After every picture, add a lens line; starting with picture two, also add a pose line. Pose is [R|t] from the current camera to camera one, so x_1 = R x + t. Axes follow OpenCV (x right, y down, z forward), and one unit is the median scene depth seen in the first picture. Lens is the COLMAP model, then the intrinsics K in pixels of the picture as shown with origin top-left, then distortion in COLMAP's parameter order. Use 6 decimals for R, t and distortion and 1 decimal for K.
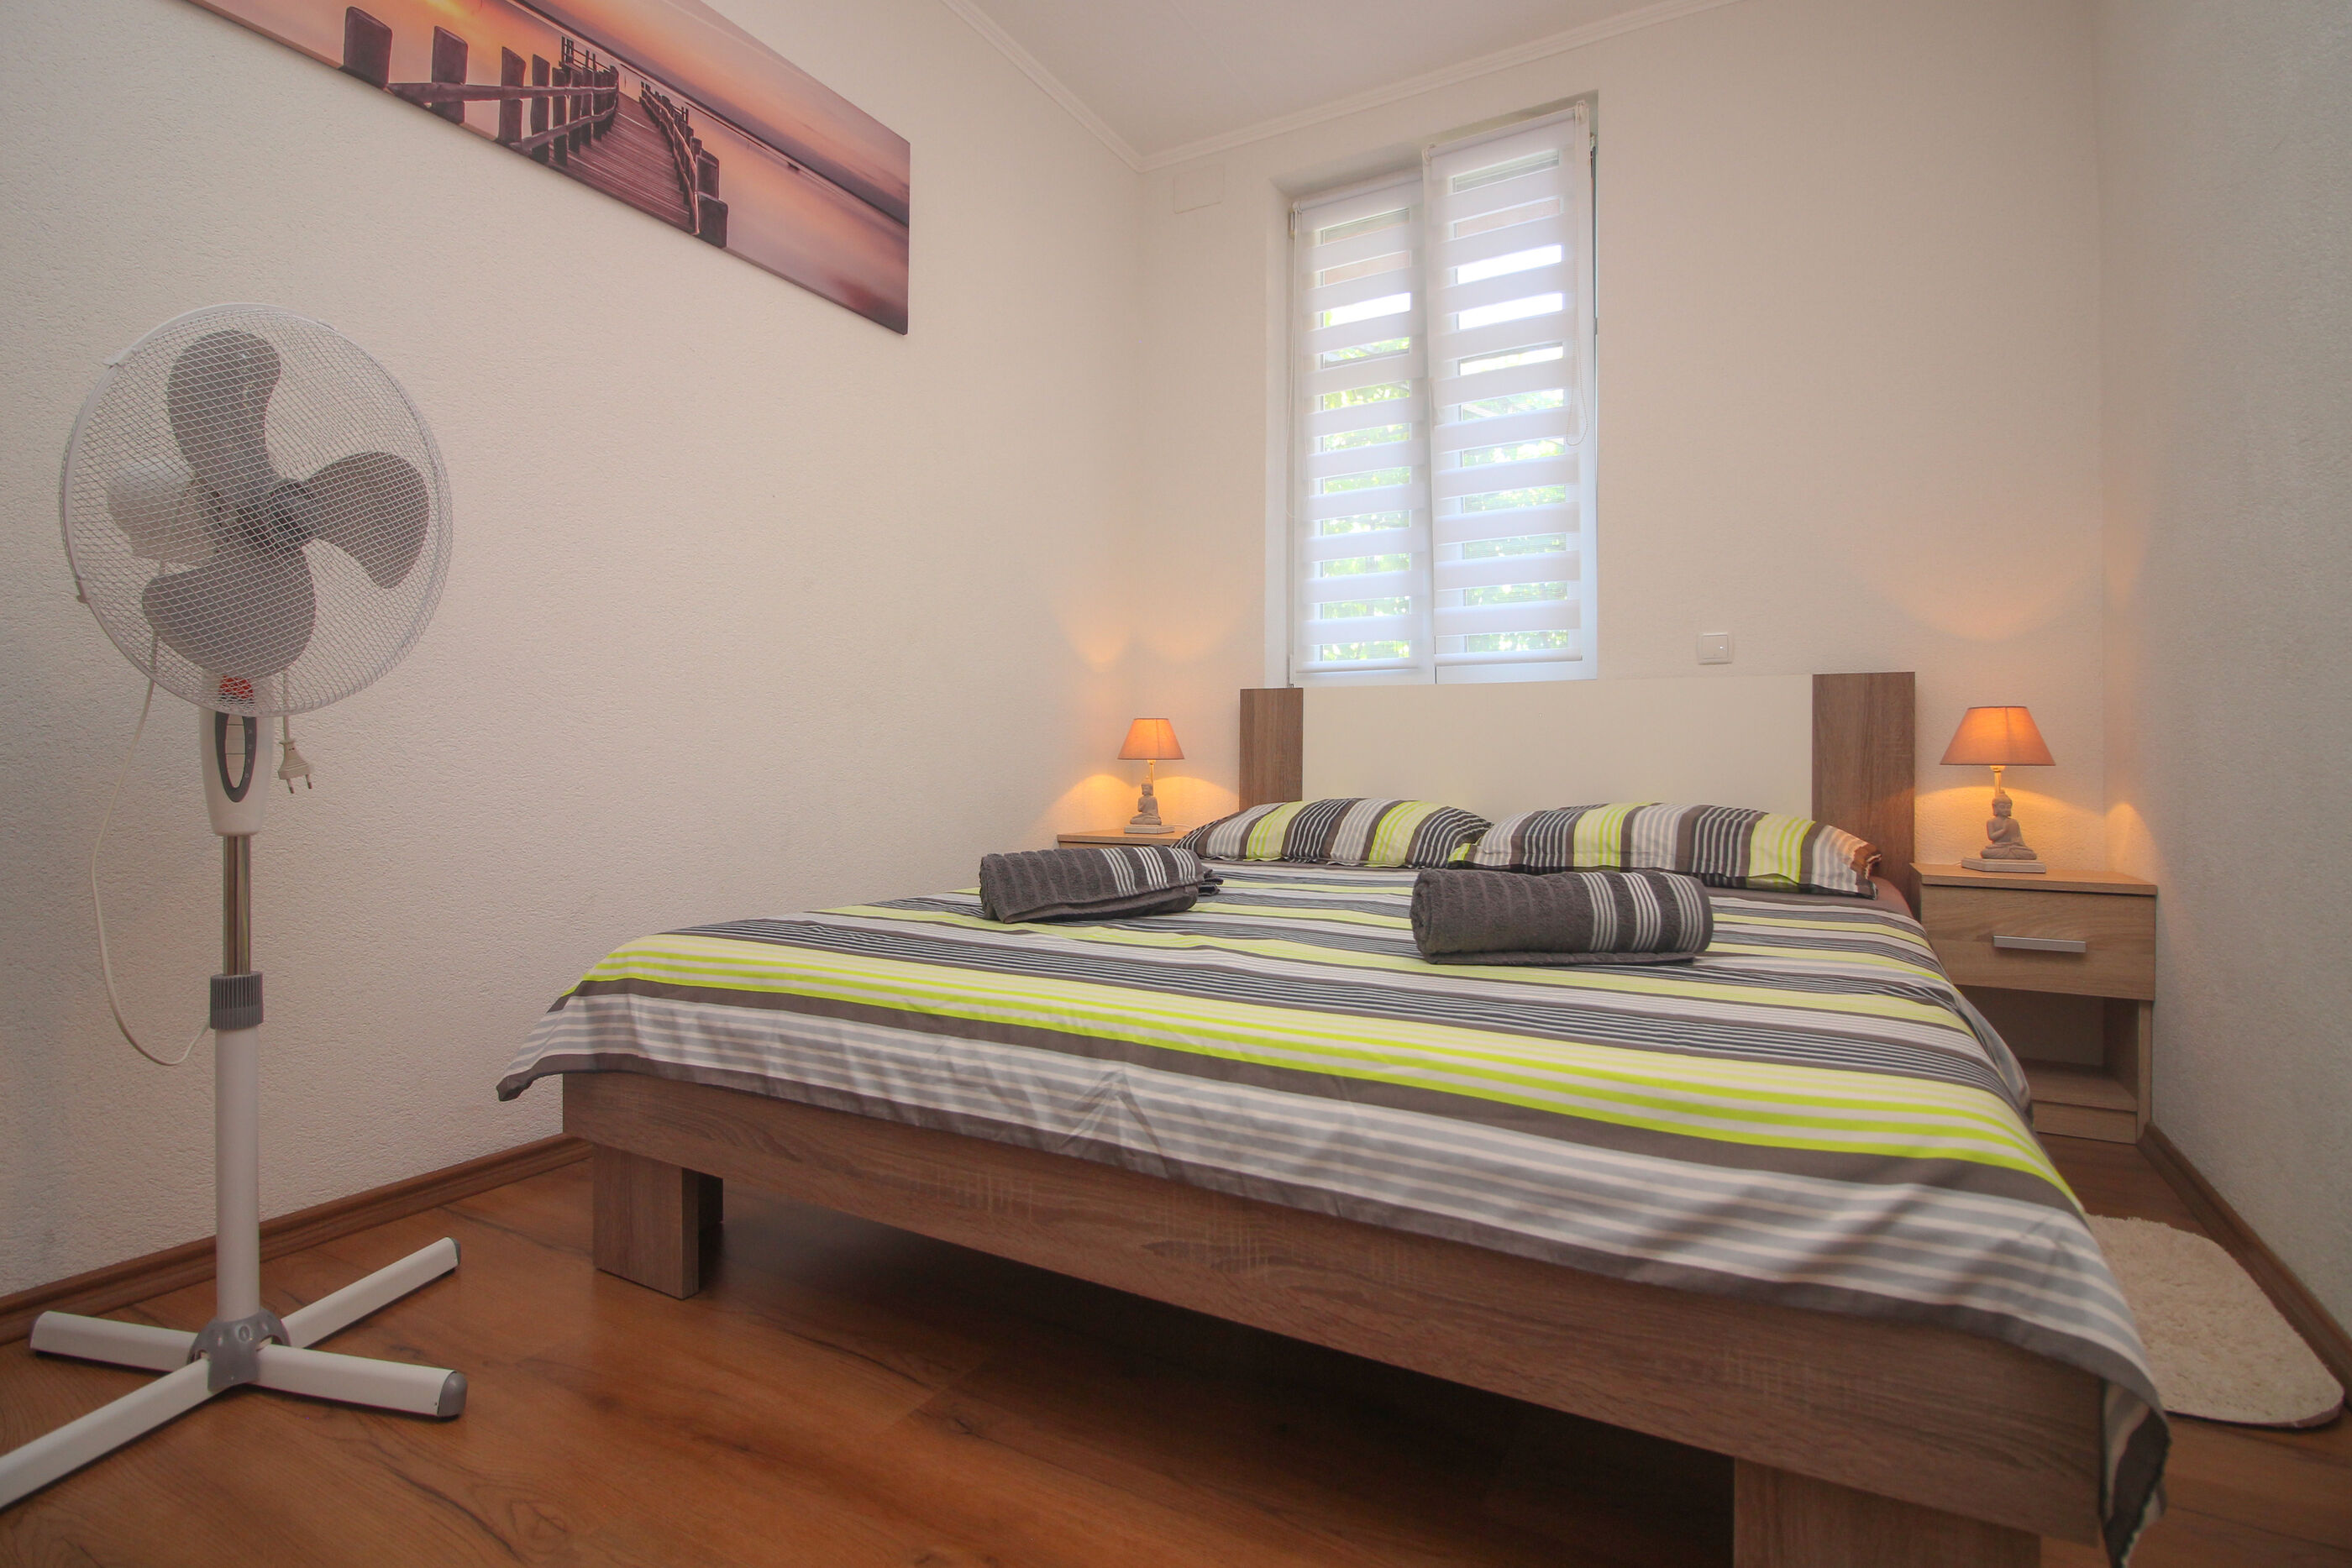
lens RADIAL K [[1091.9, 0, 1183.9], [0, 1091.9, 775.5], [0, 0, 1]] dist [-0.000886, -0.011805]
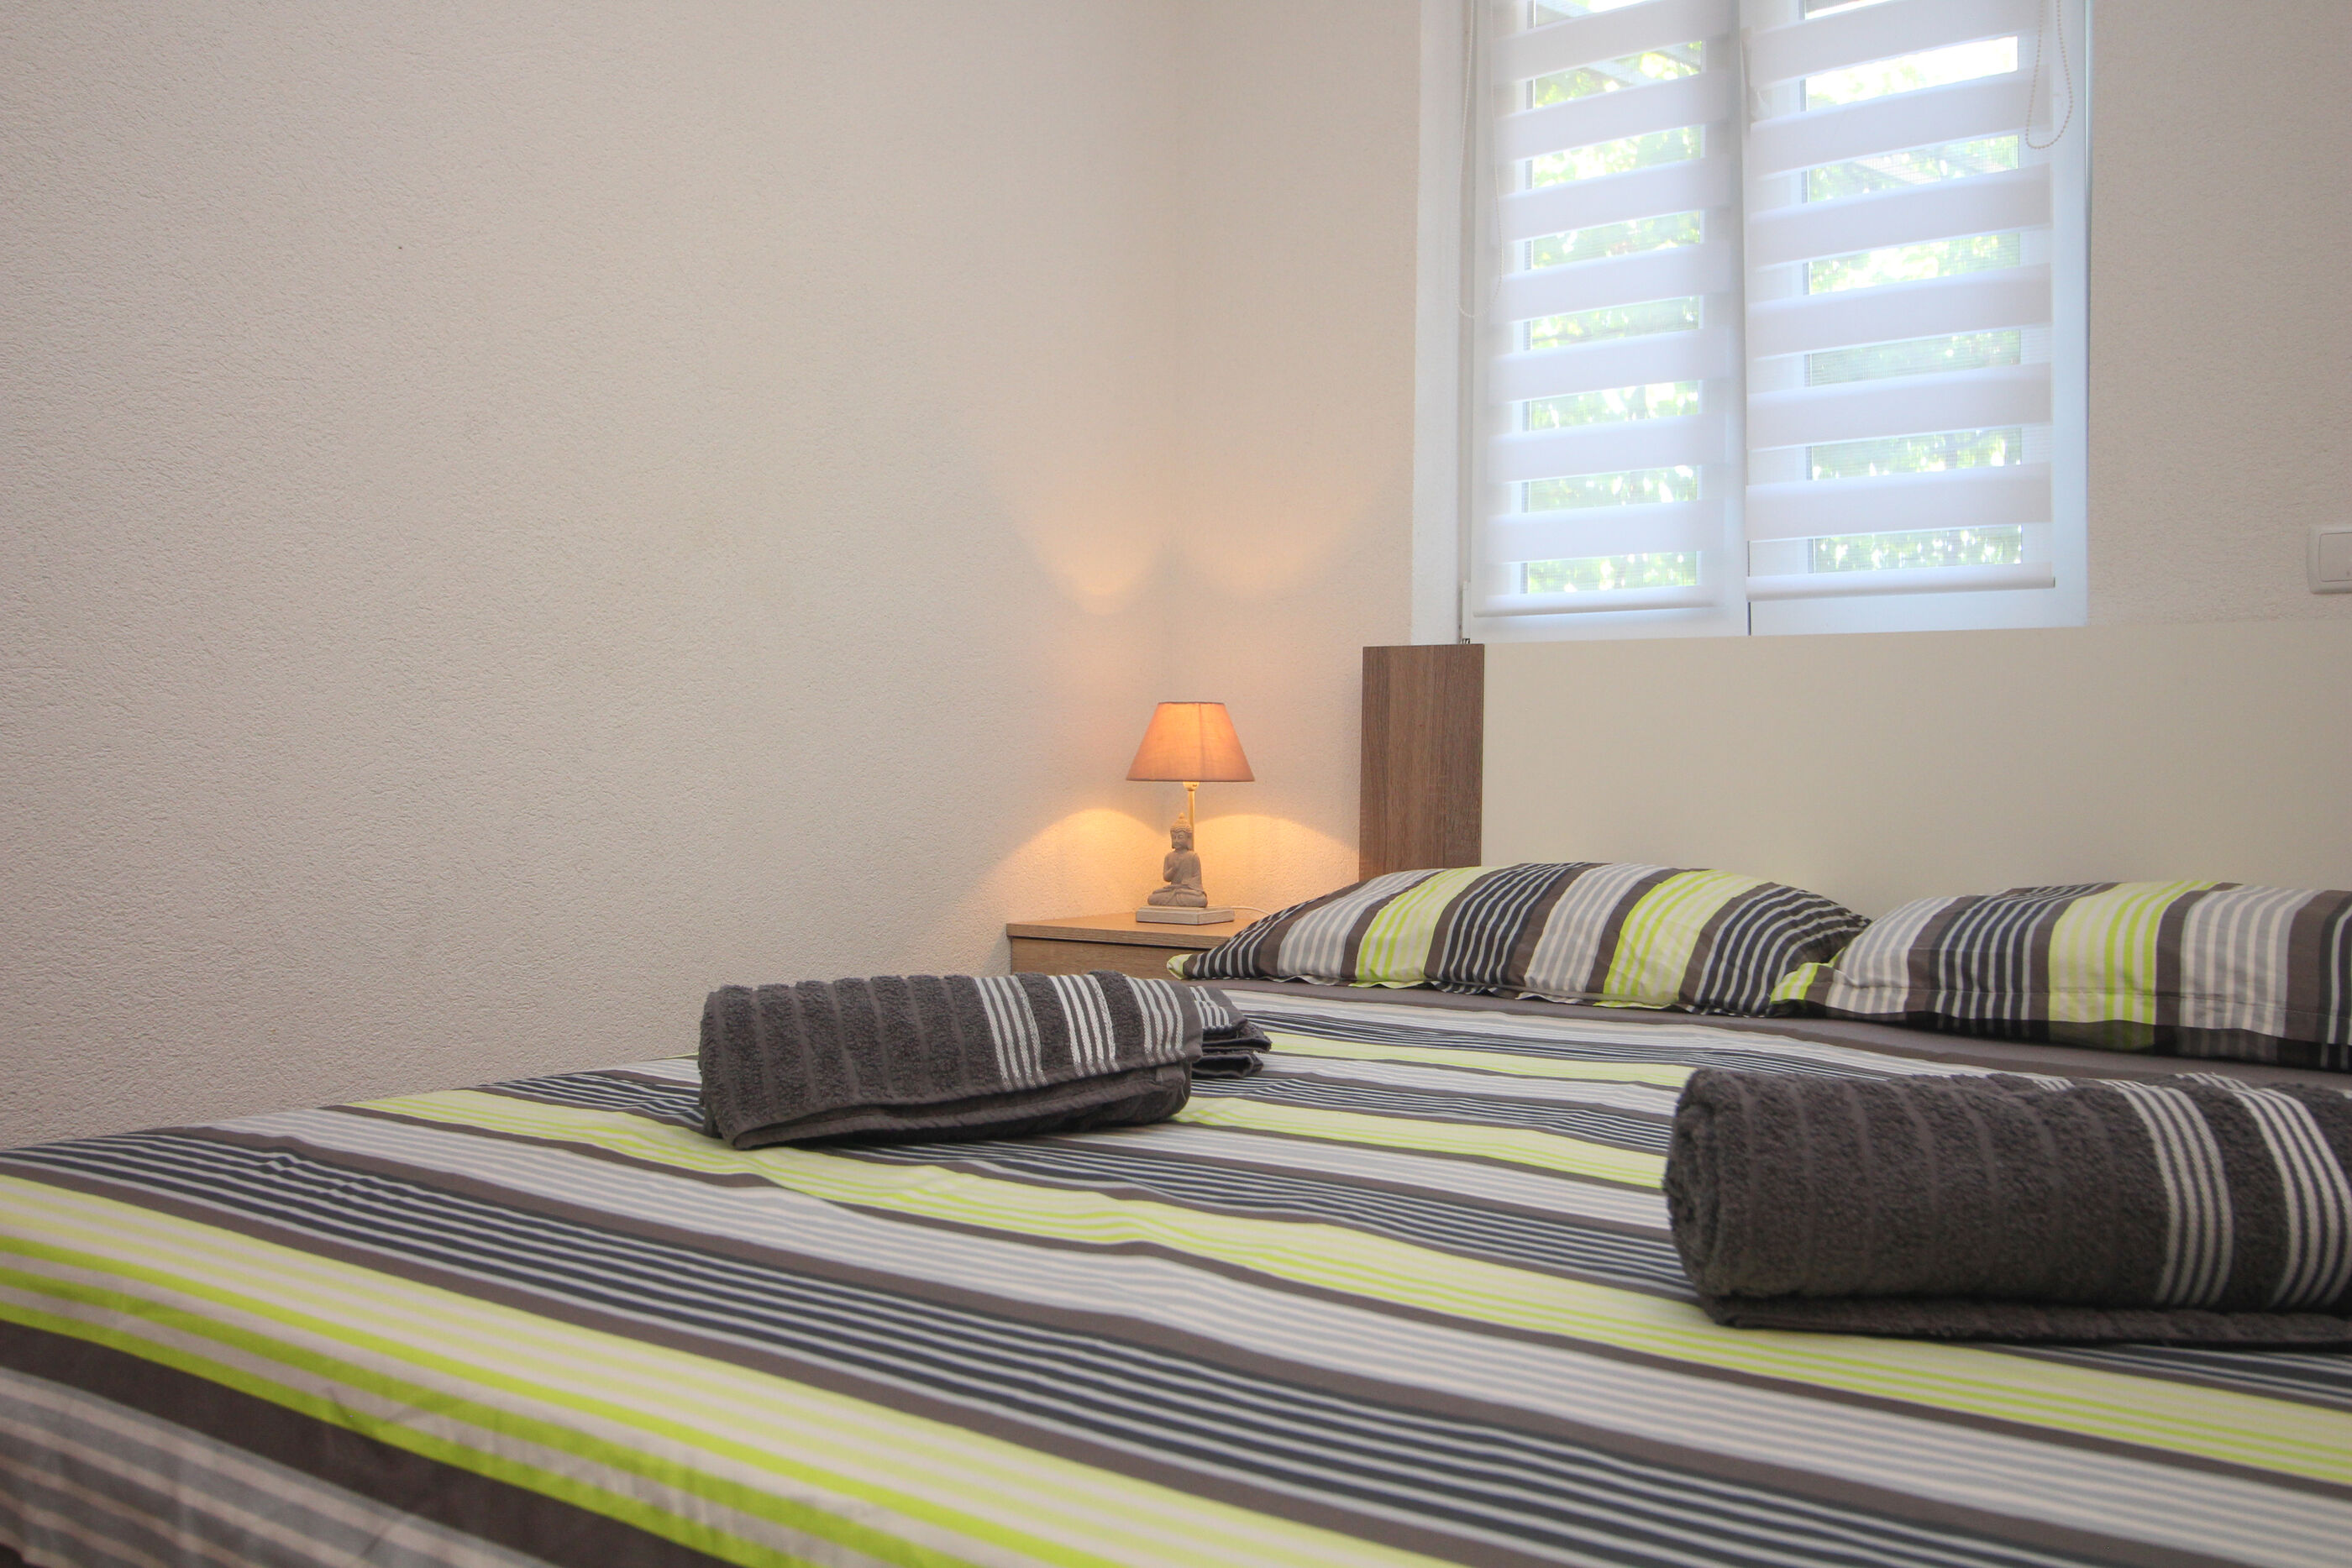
lens RADIAL K [[1863.7, 0, 1172.8], [0, 1863.7, 780.4], [0, 0, 1]] dist [0.017514, -0.008769]
pose [[0.997124, 0.009921, -0.075141, 0.036546], [-0.011102, 0.999821, -0.015320, -0.001720], [0.074975, 0.016110, 0.997055, 0.145002]]
